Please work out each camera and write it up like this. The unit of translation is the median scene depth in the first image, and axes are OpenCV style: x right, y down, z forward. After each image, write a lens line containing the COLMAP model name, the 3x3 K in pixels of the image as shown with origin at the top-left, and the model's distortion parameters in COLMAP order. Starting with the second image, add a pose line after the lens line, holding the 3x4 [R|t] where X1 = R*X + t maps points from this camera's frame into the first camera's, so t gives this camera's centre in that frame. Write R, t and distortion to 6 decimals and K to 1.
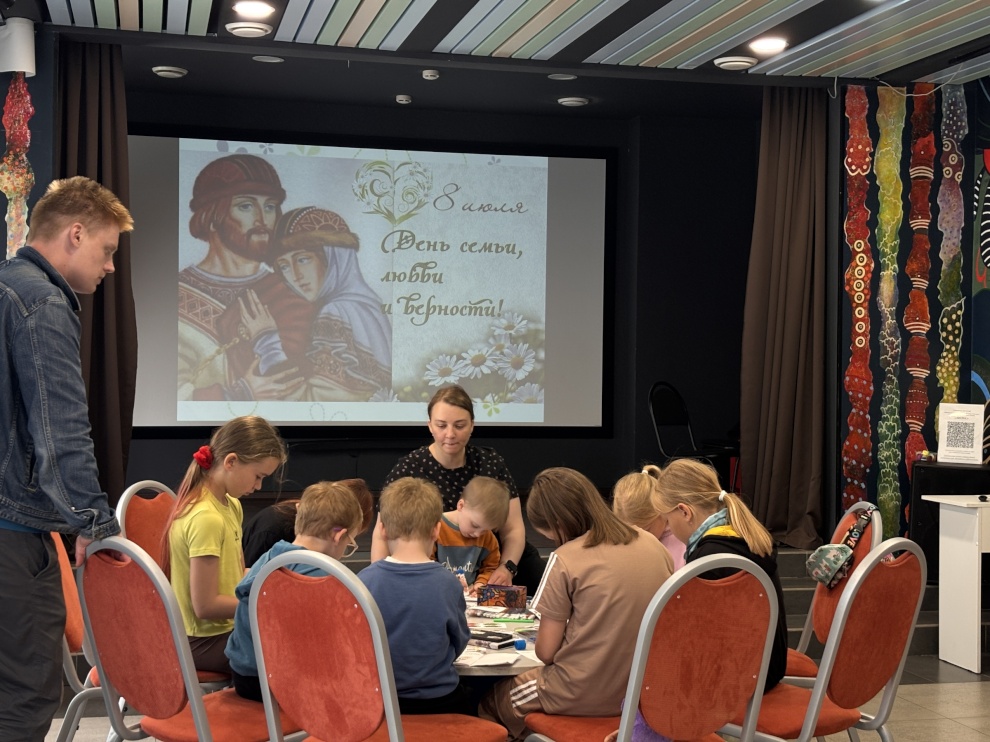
lens RADIAL K [[1475.2, 0, 495.5], [0, 1475.2, 372.3], [0, 0, 1]] dist [0.028419, 0.000000]
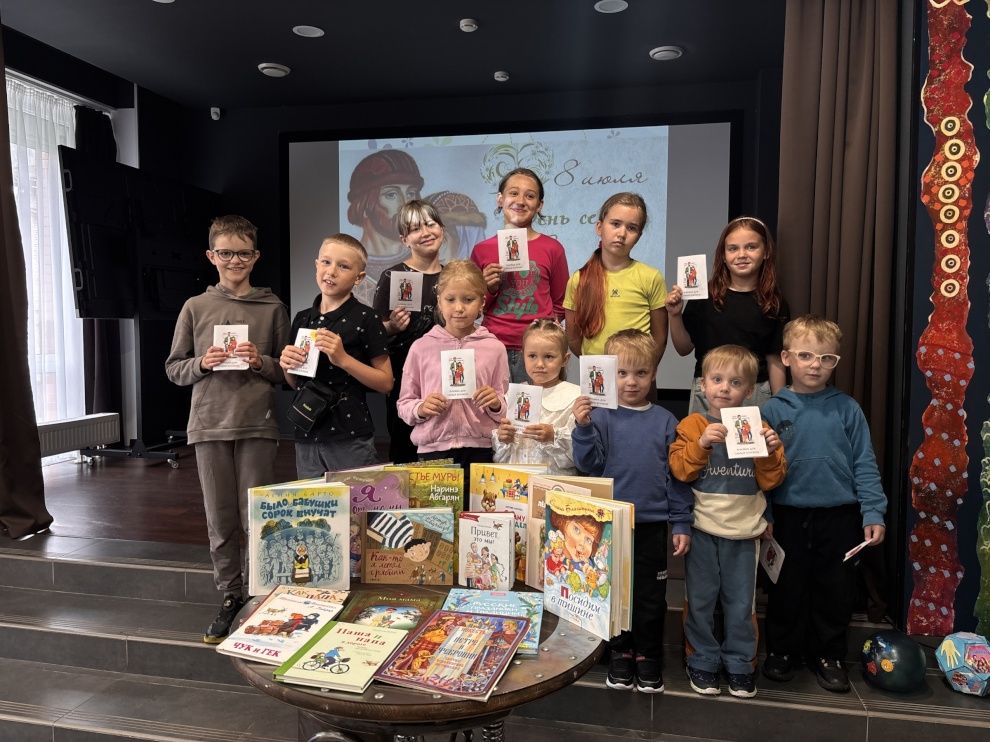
lens RADIAL K [[751.1, 0, 493.8], [0, 751.1, 370.0], [0, 0, 1]] dist [-0.011255, -0.012447]
pose [[0.894062, 0.020205, -0.447488, 0.170190], [-0.000922, 0.999063, 0.043268, -0.000339], [0.447943, -0.038272, 0.893243, 0.504884]]
